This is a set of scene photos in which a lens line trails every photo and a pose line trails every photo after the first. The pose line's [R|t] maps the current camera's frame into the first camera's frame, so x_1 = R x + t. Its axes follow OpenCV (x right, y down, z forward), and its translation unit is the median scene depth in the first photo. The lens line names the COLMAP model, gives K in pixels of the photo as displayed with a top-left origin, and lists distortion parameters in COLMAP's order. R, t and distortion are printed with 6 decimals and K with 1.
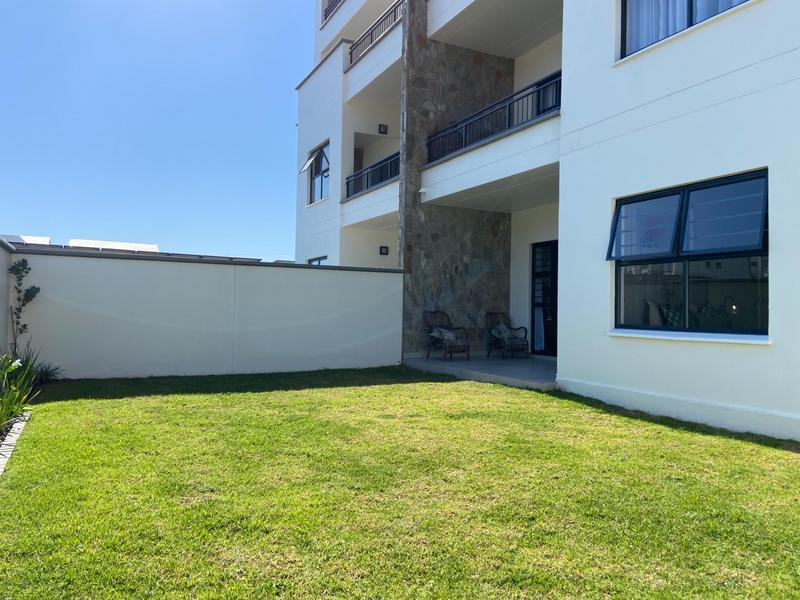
lens RADIAL K [[606.0, 0, 396.7], [0, 606.0, 290.8], [0, 0, 1]] dist [0.119364, -0.163368]
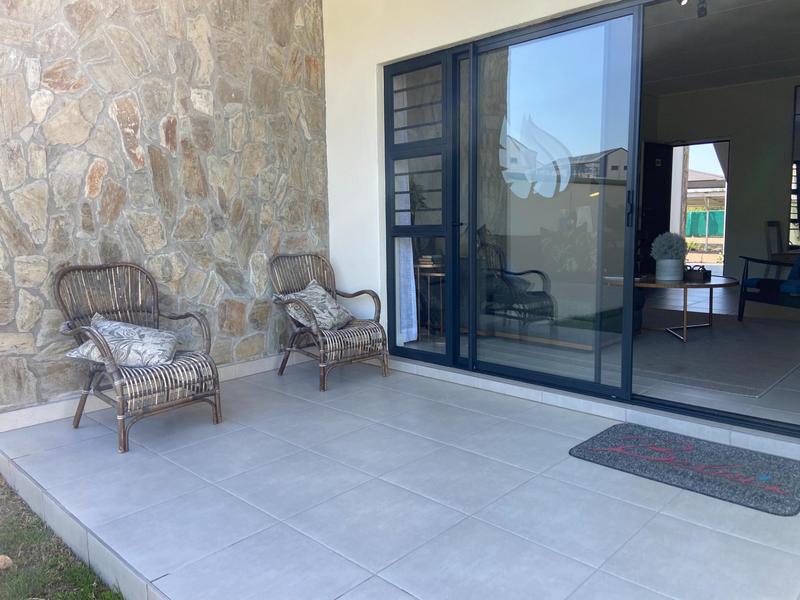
lens RADIAL K [[606.0, 0, 396.7], [0, 606.0, 290.8], [0, 0, 1]] dist [0.119364, -0.163368]
pose [[0.941689, -0.070767, 0.328959, 0.097390], [0.020217, 0.987767, 0.154618, 0.000572], [-0.335877, -0.138952, 0.931600, 0.632183]]
